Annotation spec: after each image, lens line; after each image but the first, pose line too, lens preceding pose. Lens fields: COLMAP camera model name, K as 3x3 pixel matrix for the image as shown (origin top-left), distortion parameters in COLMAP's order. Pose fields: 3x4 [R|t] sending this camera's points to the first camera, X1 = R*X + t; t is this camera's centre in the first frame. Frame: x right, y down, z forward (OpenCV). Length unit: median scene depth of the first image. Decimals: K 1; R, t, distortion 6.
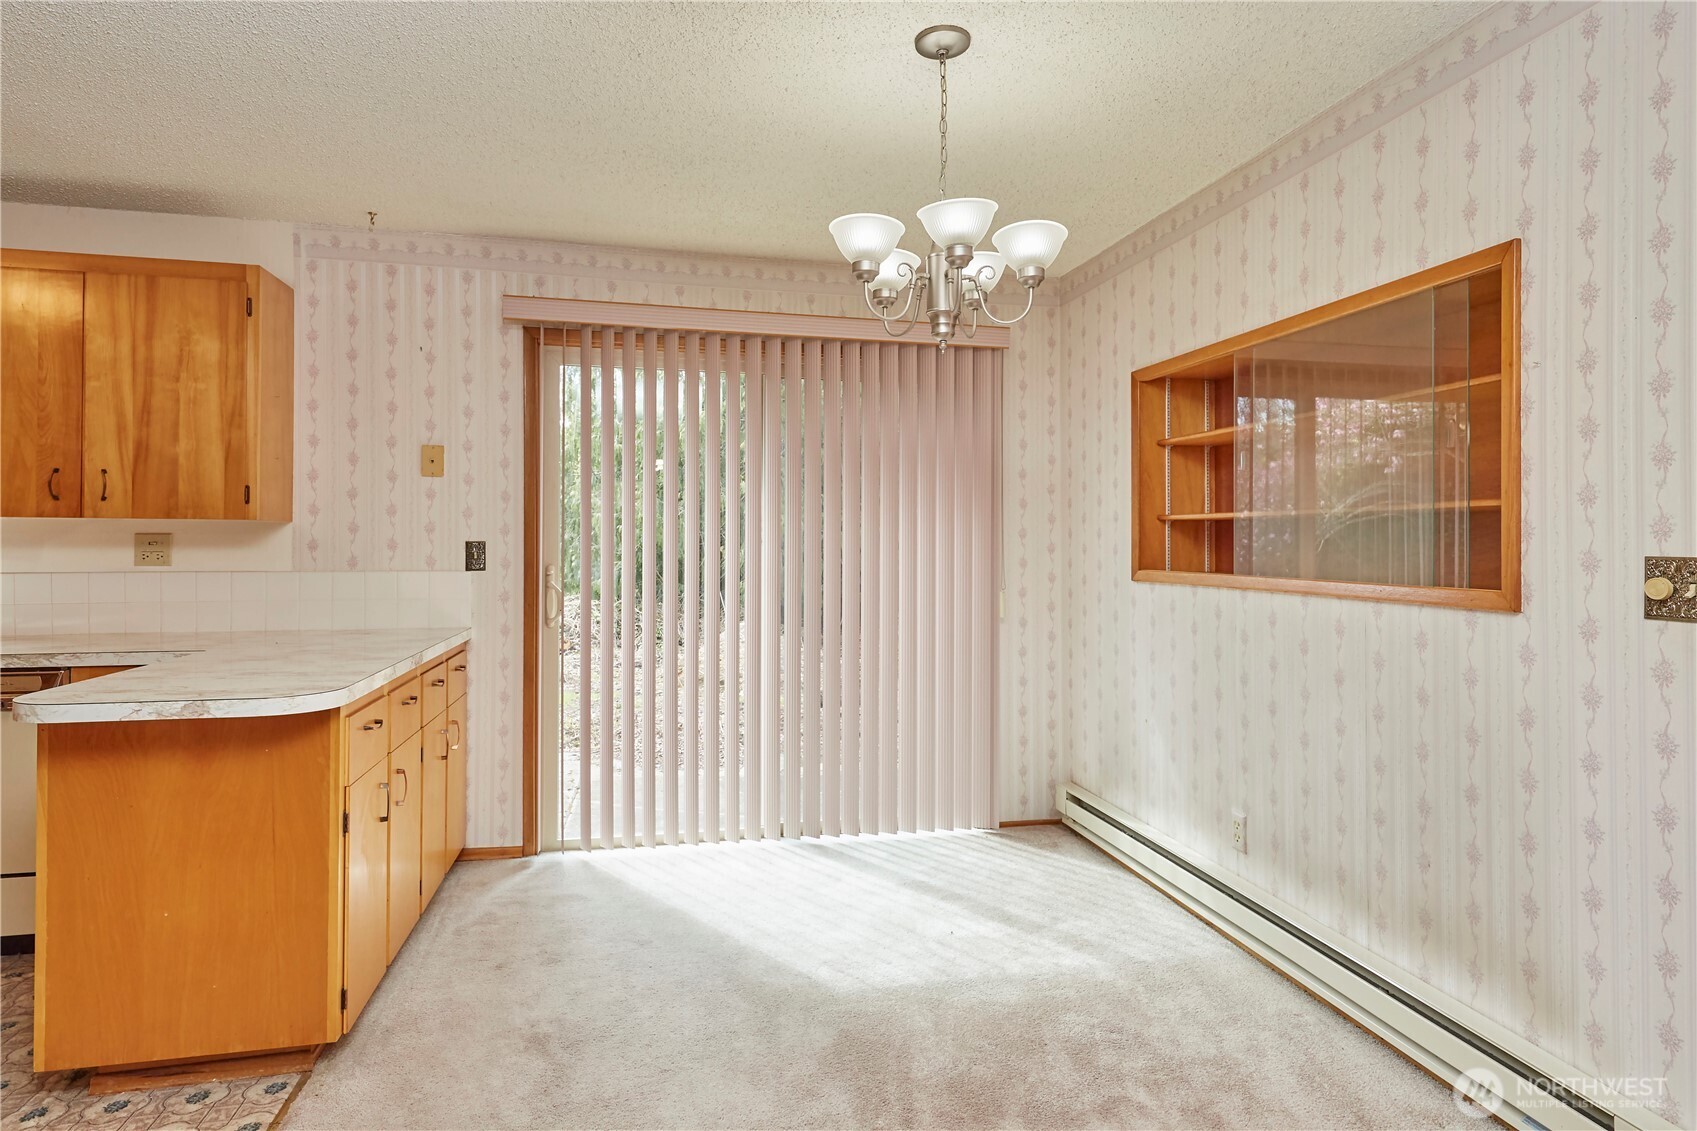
lens RADIAL K [[928.9, 0, 862.6], [0, 928.9, 537.1], [0, 0, 1]] dist [0.010114, -0.002184]
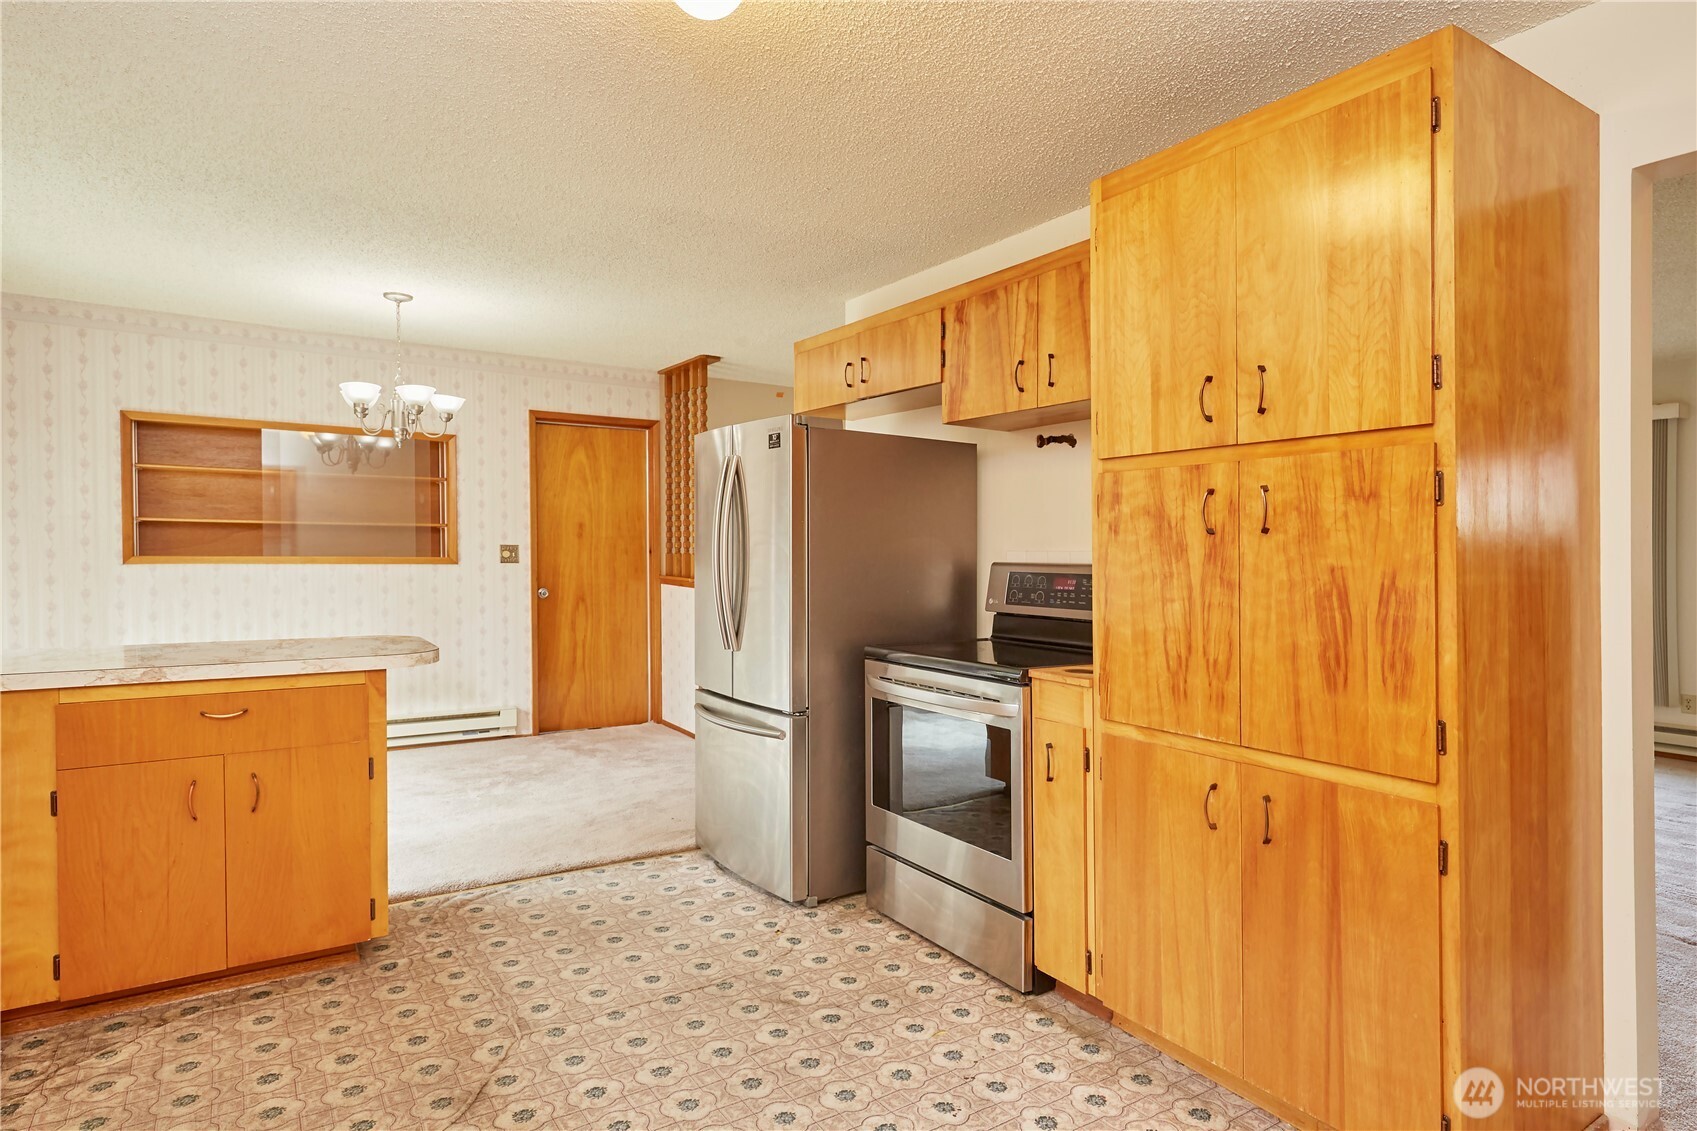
lens RADIAL K [[928.9, 0, 888.8], [0, 928.9, 582.4], [0, 0, 1]] dist [0.010114, -0.002184]
pose [[-0.390013, -0.042873, 0.919811, -1.604162], [-0.016124, 0.999080, 0.039731, 0.000195], [-0.920668, 0.000665, -0.390346, 0.578795]]
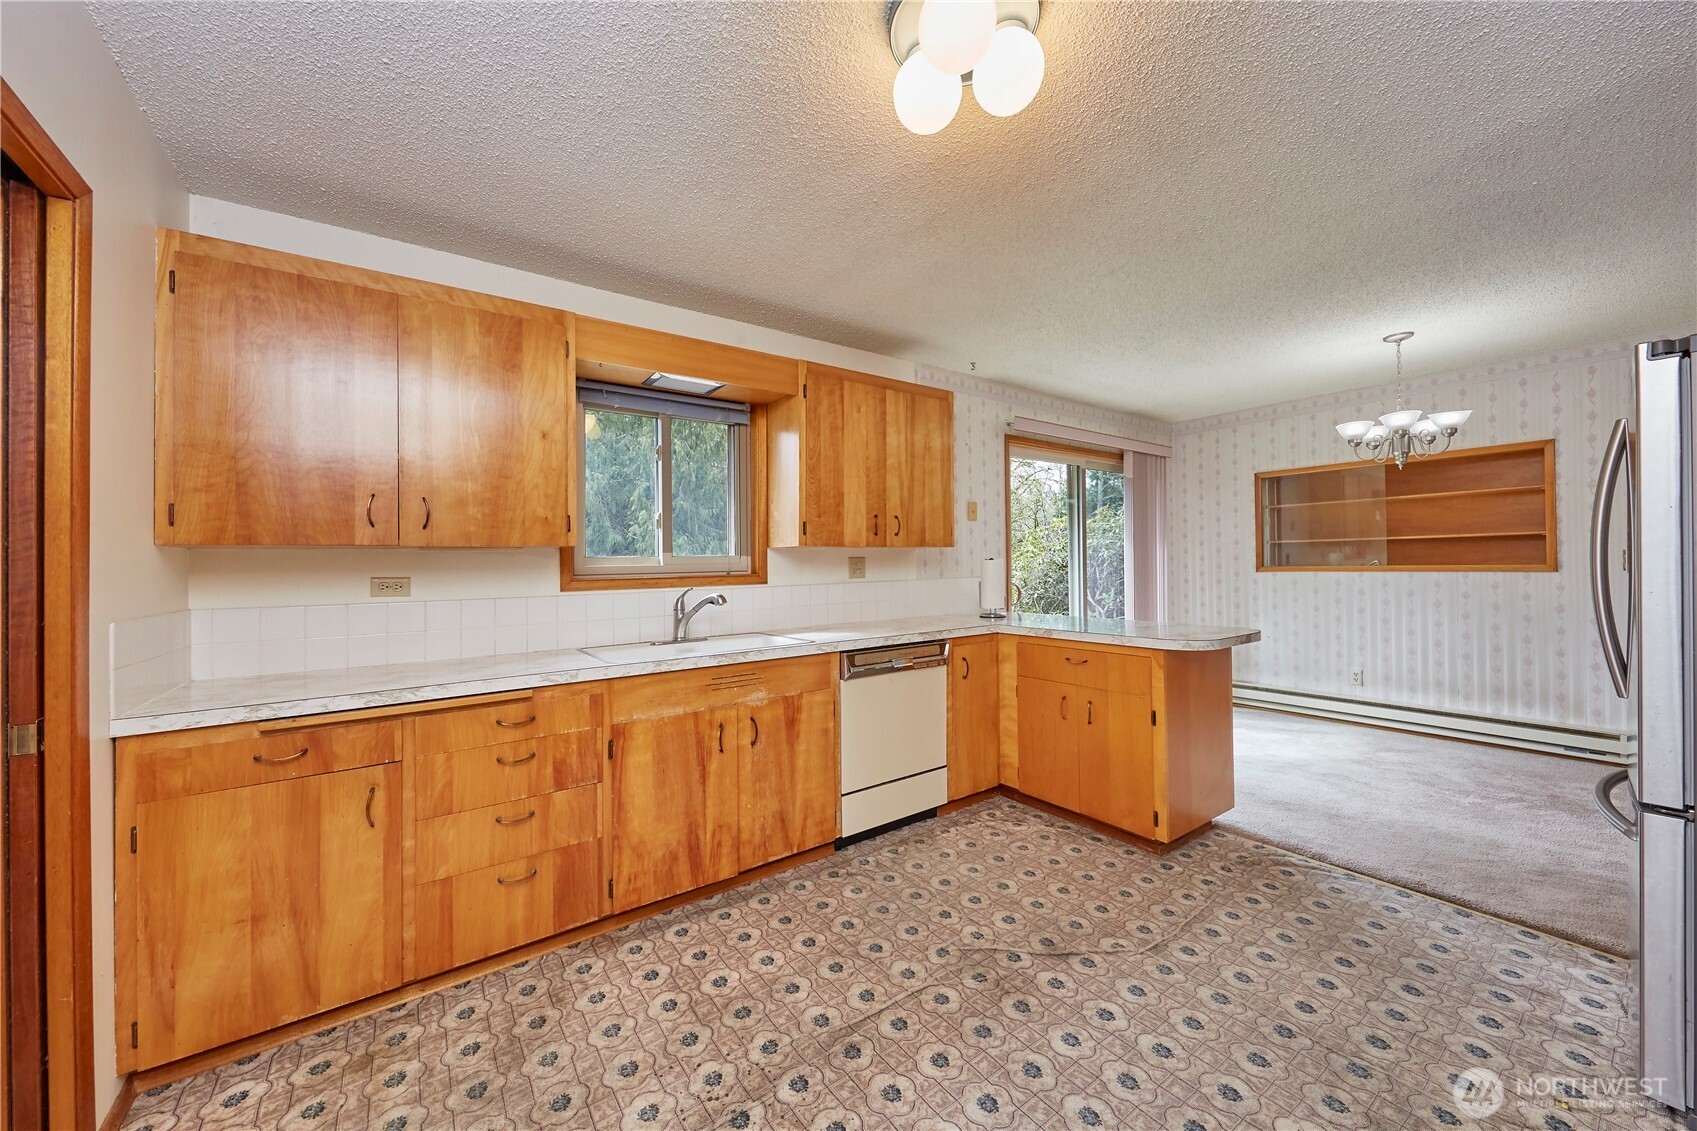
lens RADIAL K [[629.3, 0, 835.4], [0, 629.3, 574.0], [0, 0, 1]] dist [-0.004493, -0.001198]
pose [[0.923336, -0.027912, 0.382976, -1.307129], [0.022204, 0.999567, 0.019316, 0.002146], [-0.383349, -0.009332, 0.923556, 0.062761]]
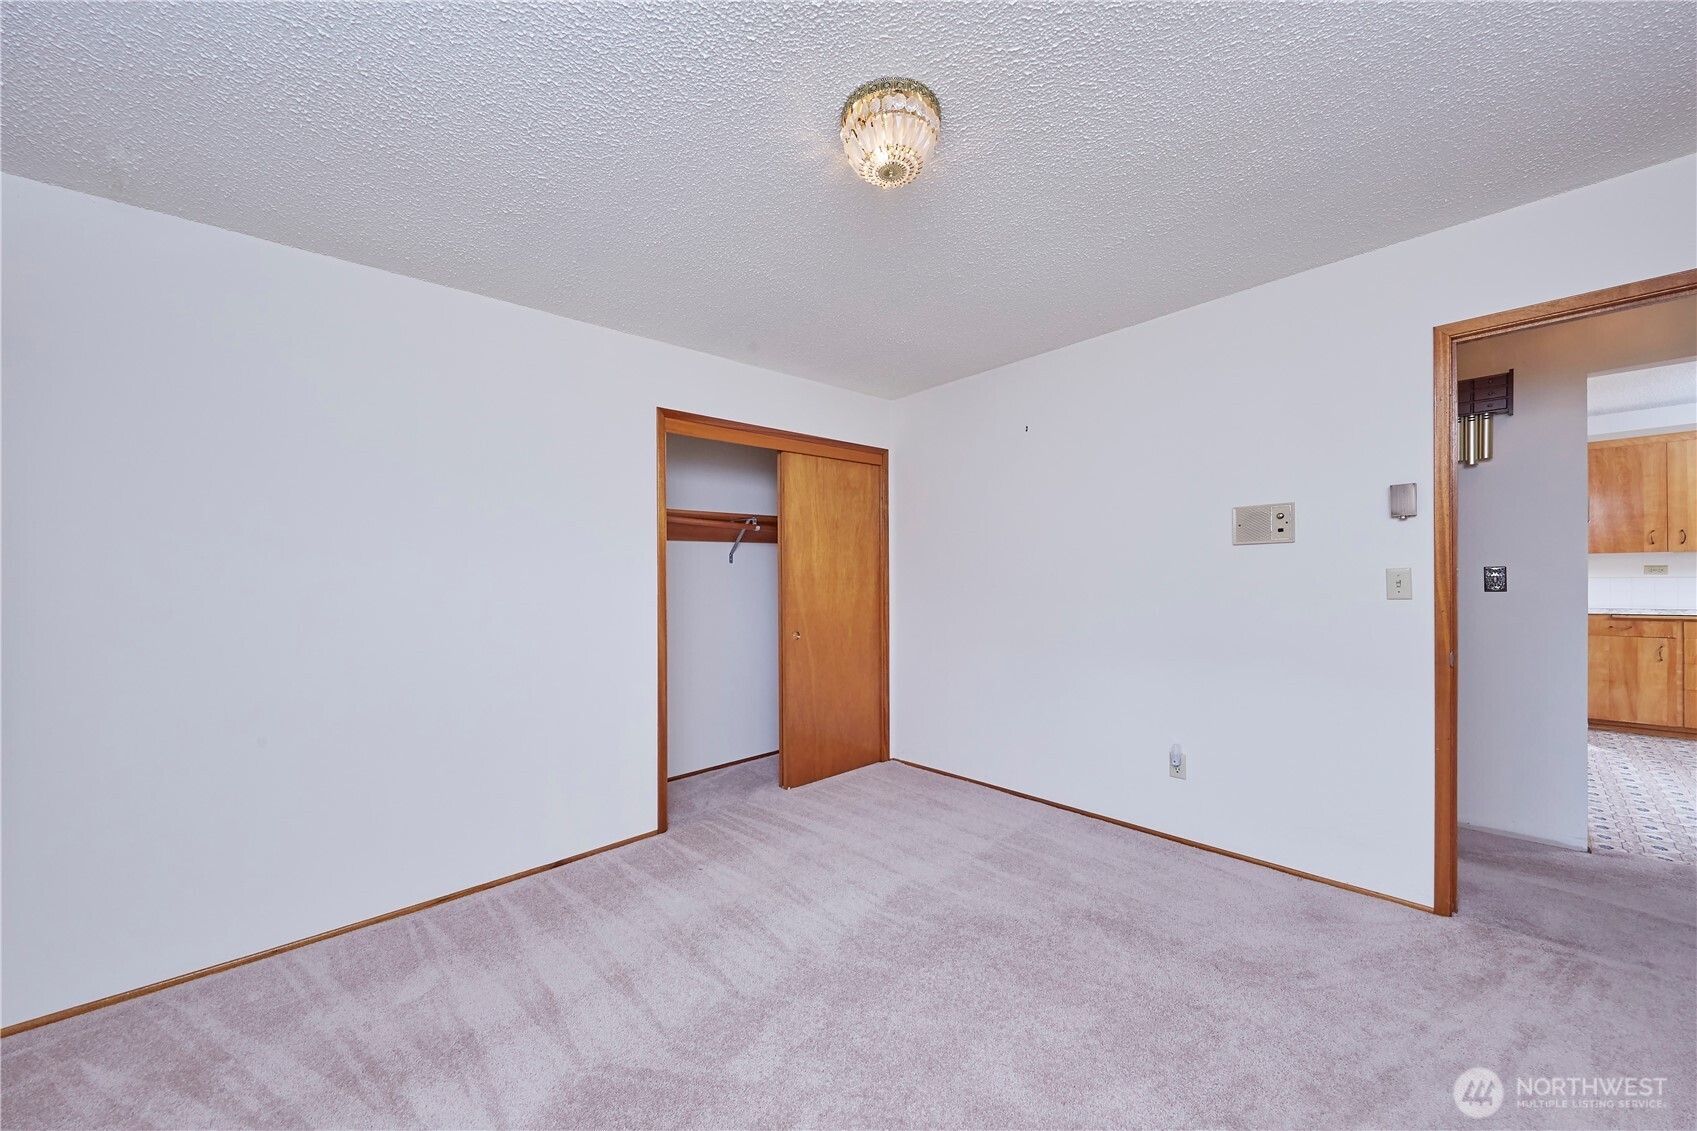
lens RADIAL K [[629.3, 0, 856.3], [0, 629.3, 561.6], [0, 0, 1]] dist [-0.004493, -0.001198]
pose [[0.561006, -0.019034, -0.827593, -1.332405], [0.013083, 0.999815, -0.014127, -0.005575], [0.827709, -0.002902, 0.561151, -1.746265]]
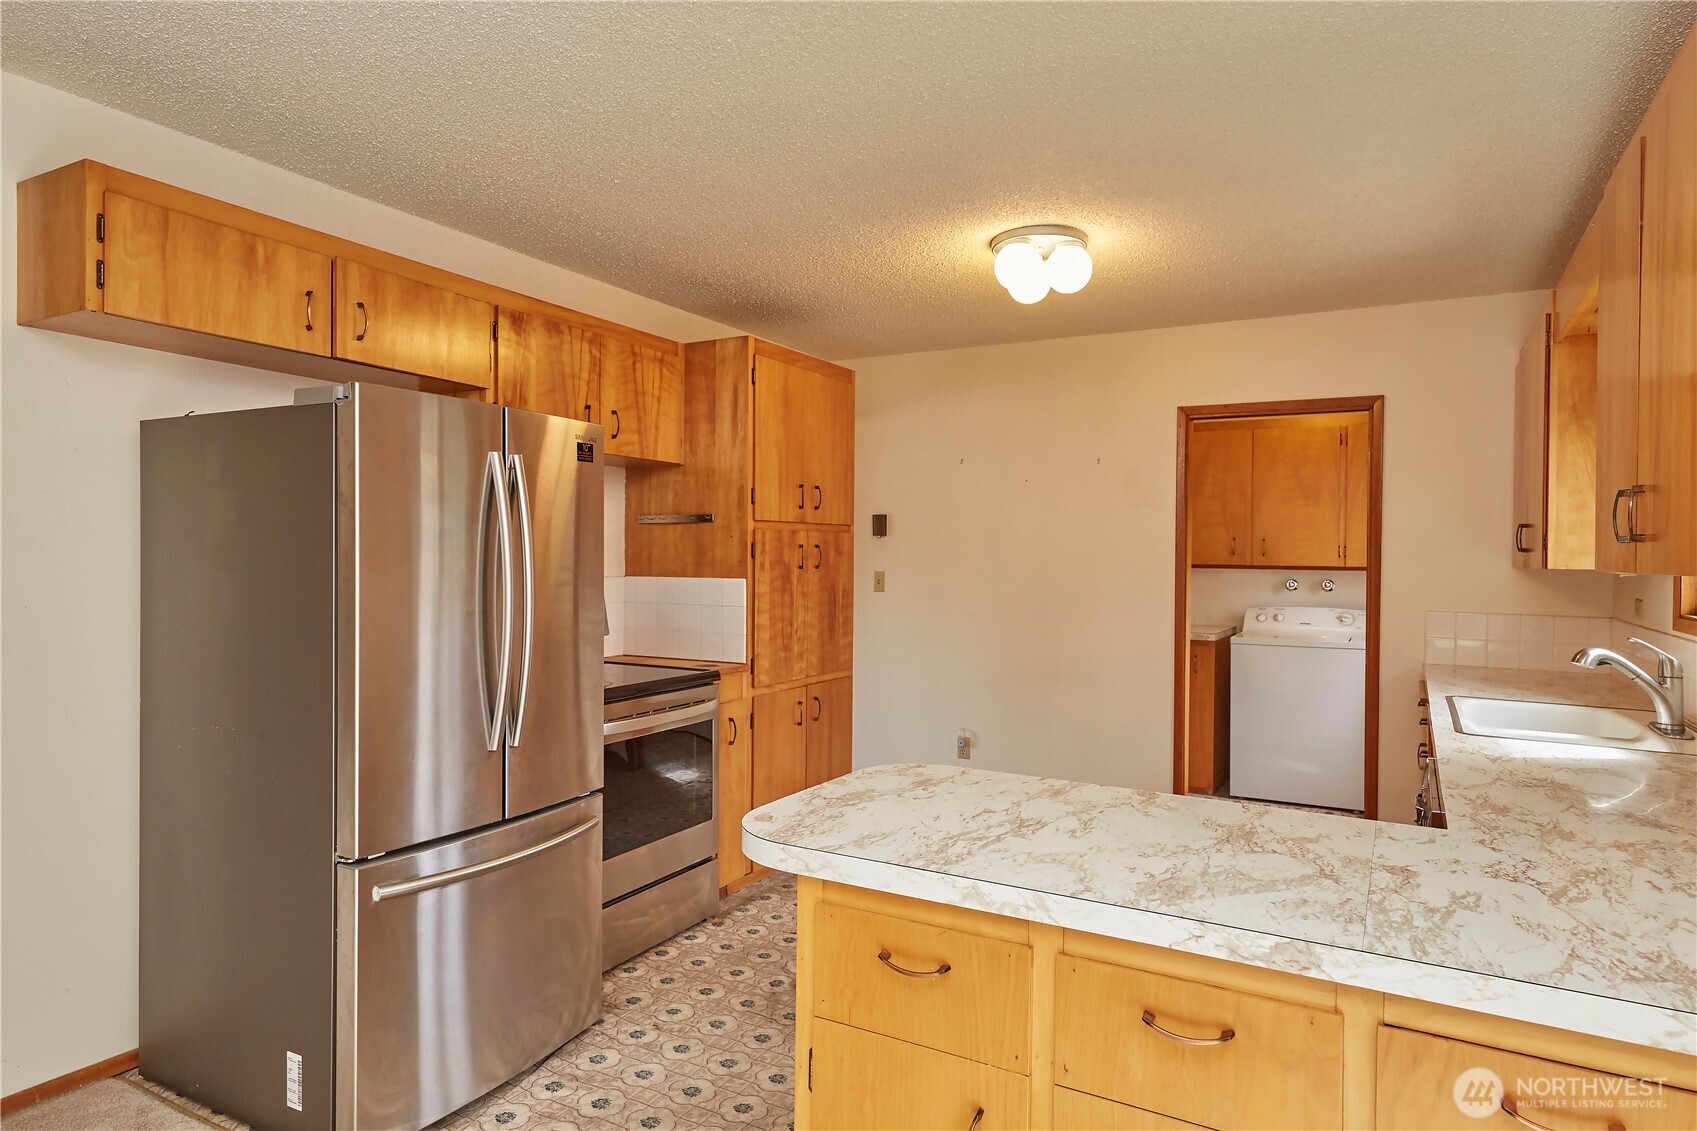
lens RADIAL K [[965.6, 0, 842.6], [0, 965.6, 566.2], [0, 0, 1]] dist [0.018169, -0.003729]
pose [[-0.668229, -0.005076, -0.743938, -0.029025], [-0.014162, 0.999882, 0.005898, -0.024256], [0.743821, 0.014477, -0.668222, 1.051958]]
